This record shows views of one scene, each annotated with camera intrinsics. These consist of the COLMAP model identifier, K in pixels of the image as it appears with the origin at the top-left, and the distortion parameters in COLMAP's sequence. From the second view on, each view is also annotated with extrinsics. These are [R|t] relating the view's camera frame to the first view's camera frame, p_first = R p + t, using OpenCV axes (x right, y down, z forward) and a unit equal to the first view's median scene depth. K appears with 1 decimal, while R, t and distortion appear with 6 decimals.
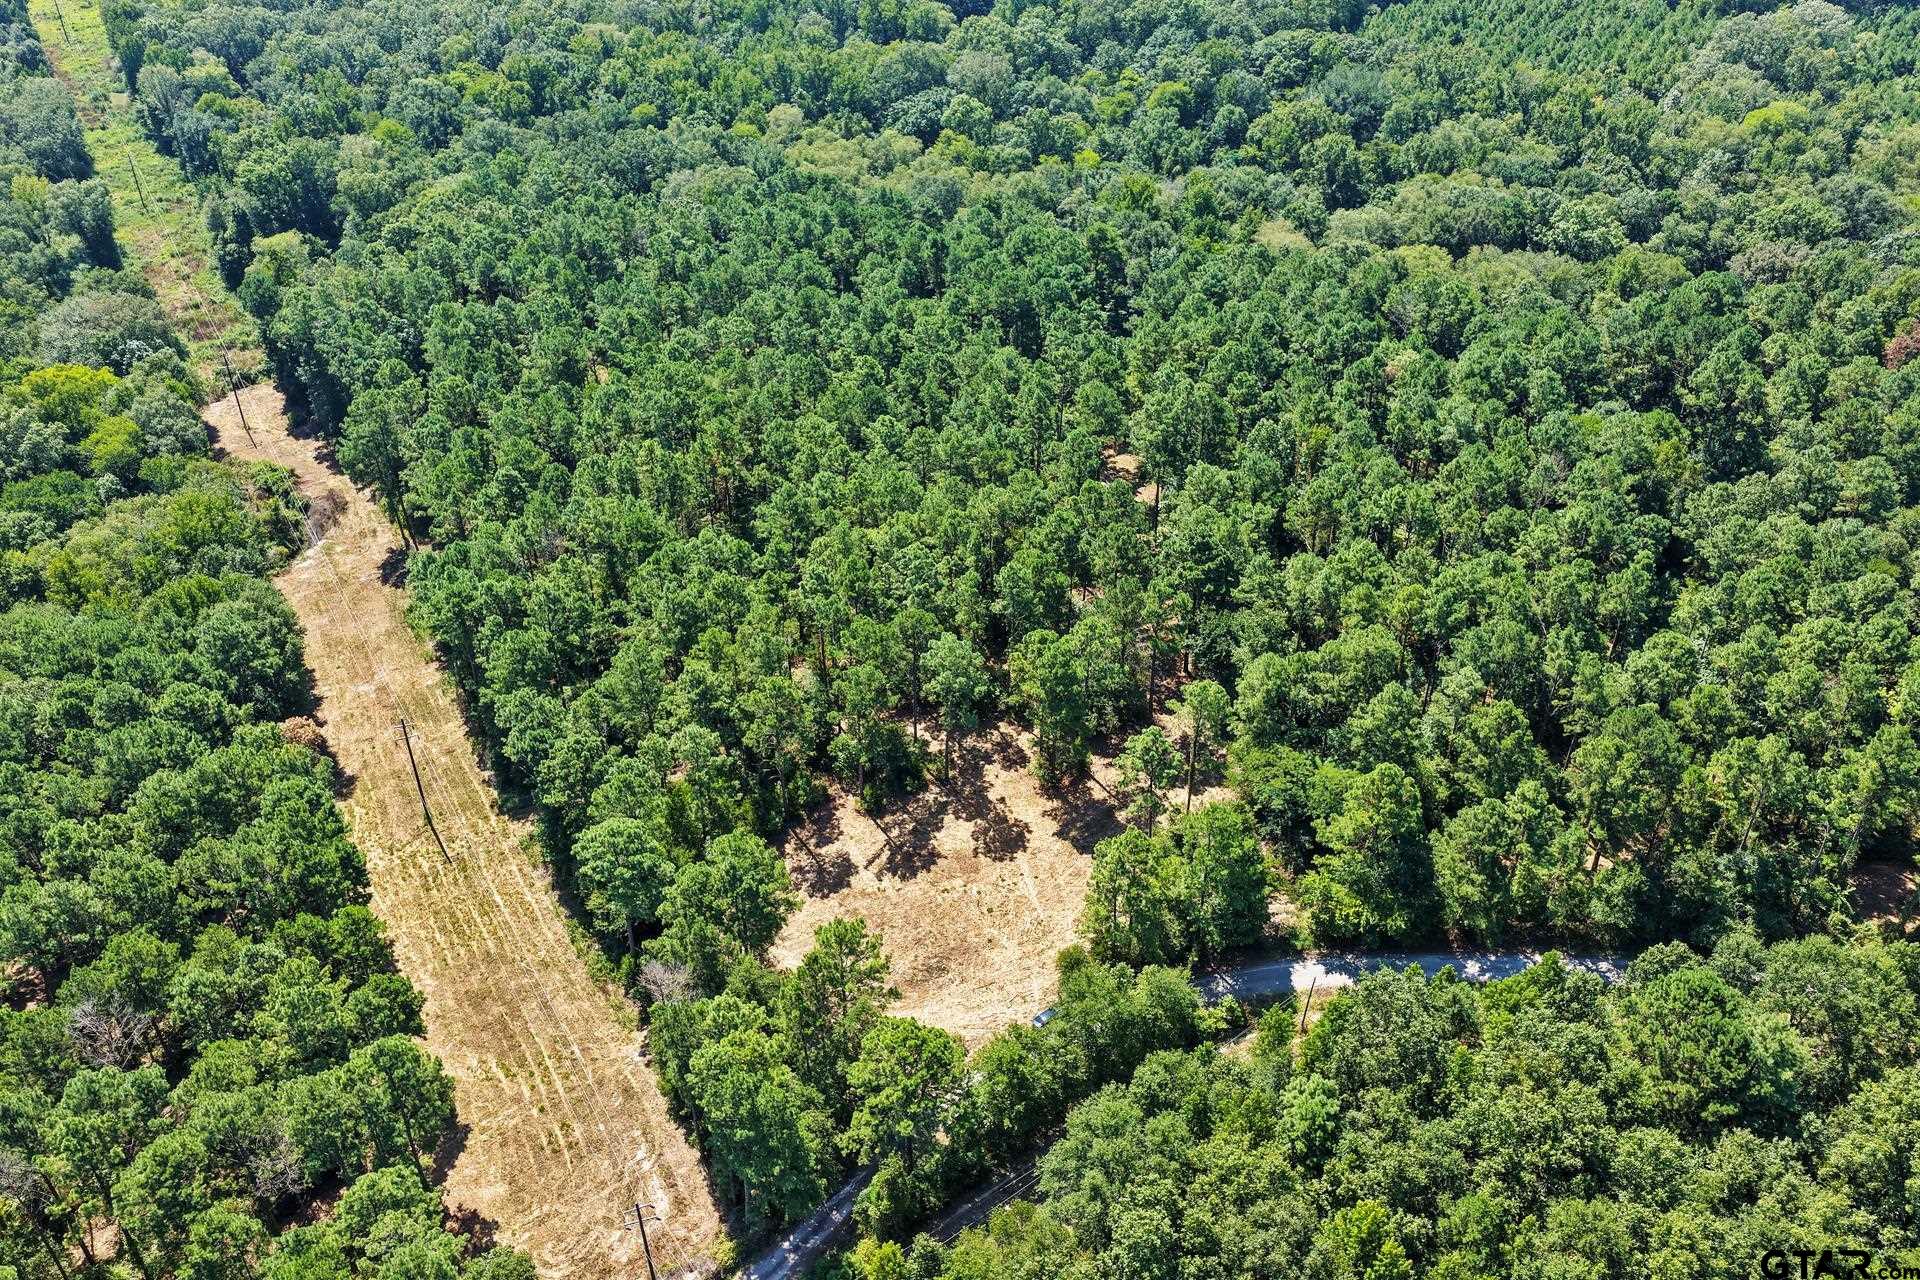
lens RADIAL K [[1439.5, 0, 958.2], [0, 1439.5, 627.6], [0, 0, 1]] dist [-0.018245, 0.031068]
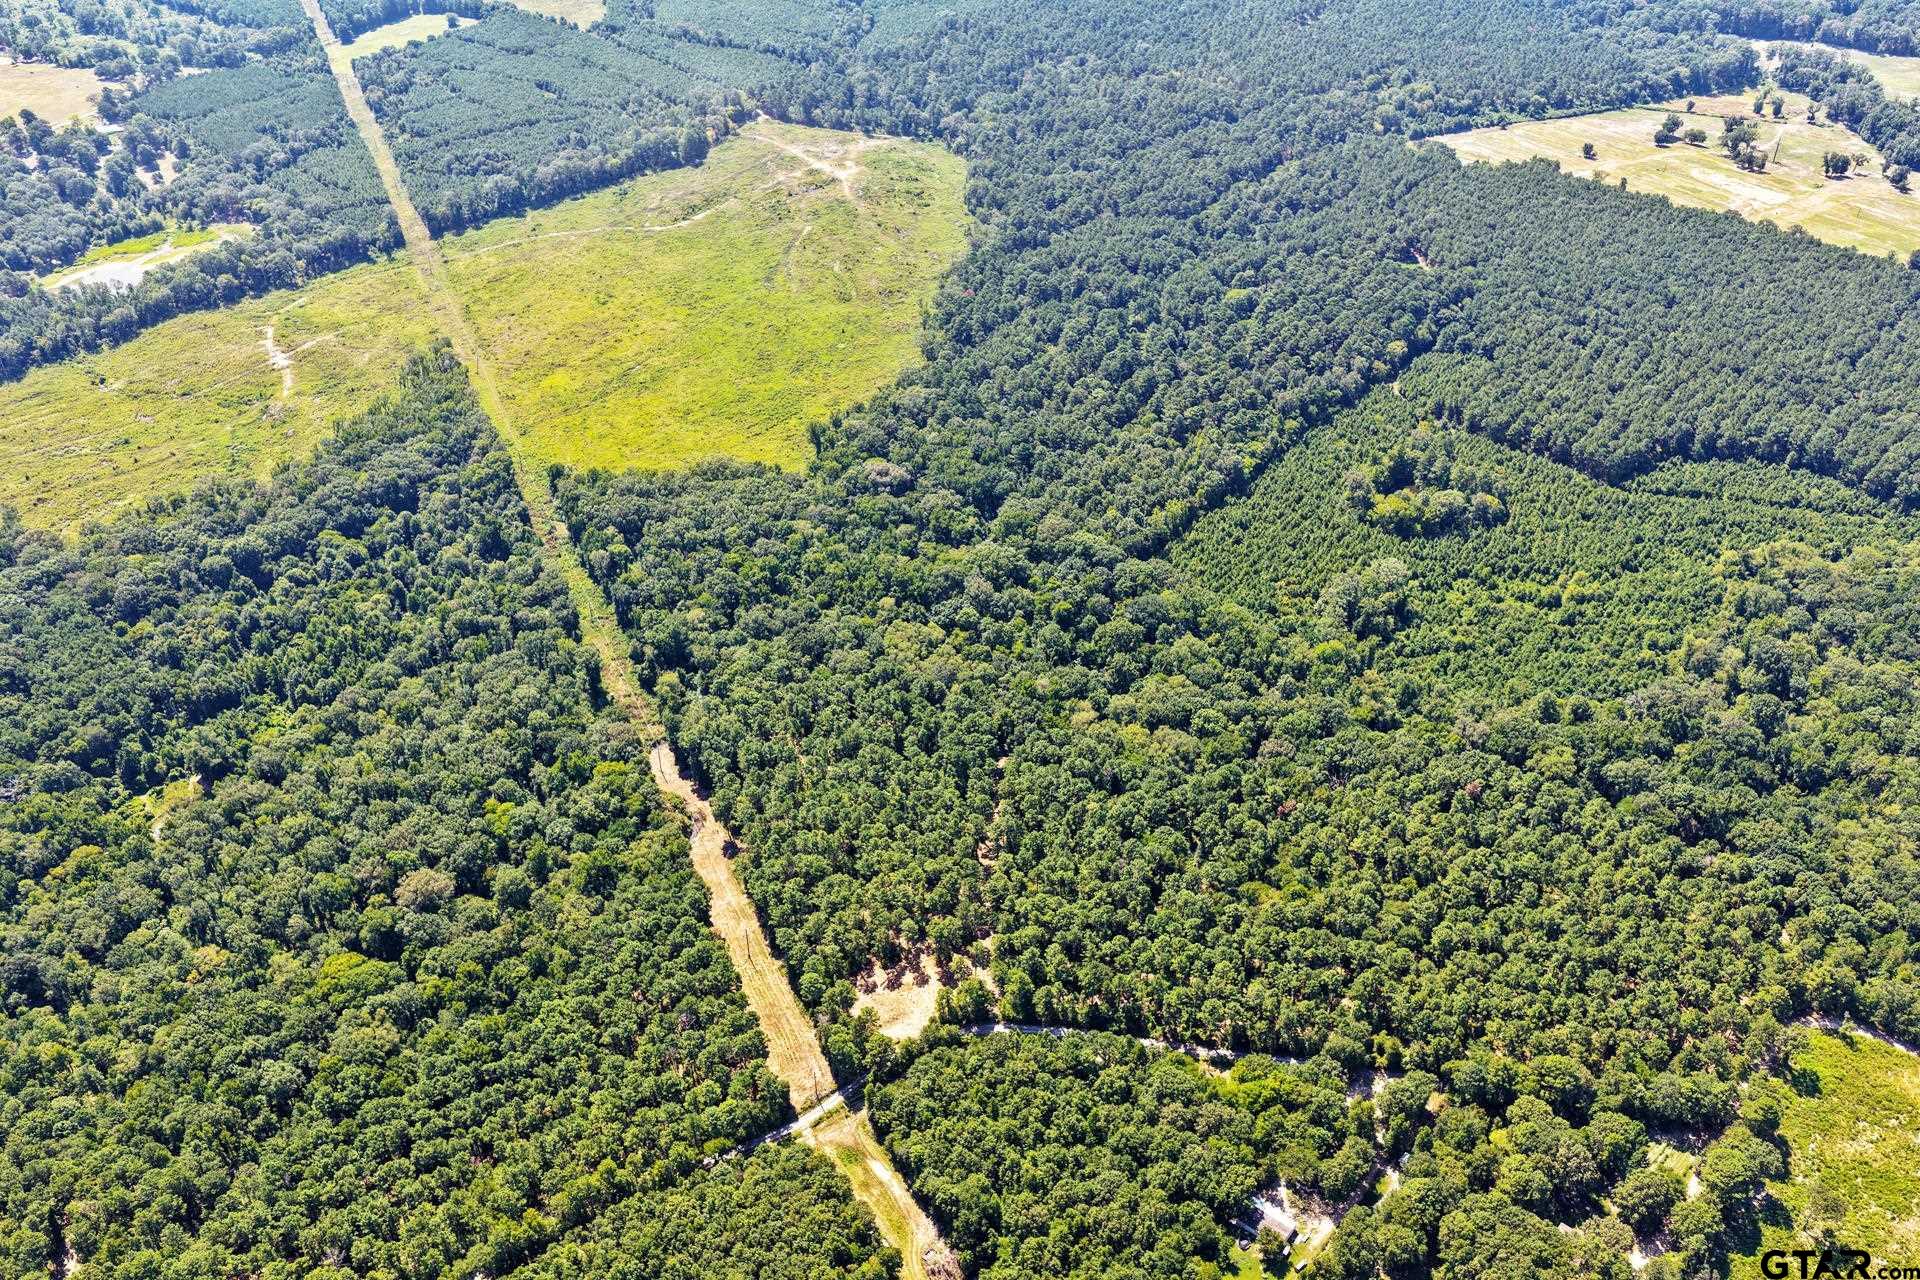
lens RADIAL K [[1439.5, 0, 958.2], [0, 1439.5, 627.6], [0, 0, 1]] dist [-0.018245, 0.031068]
pose [[0.994301, 0.053704, -0.092092, 0.386234], [-0.052412, 0.998491, 0.016399, -0.744972], [0.092833, -0.011479, 0.995616, -2.358472]]
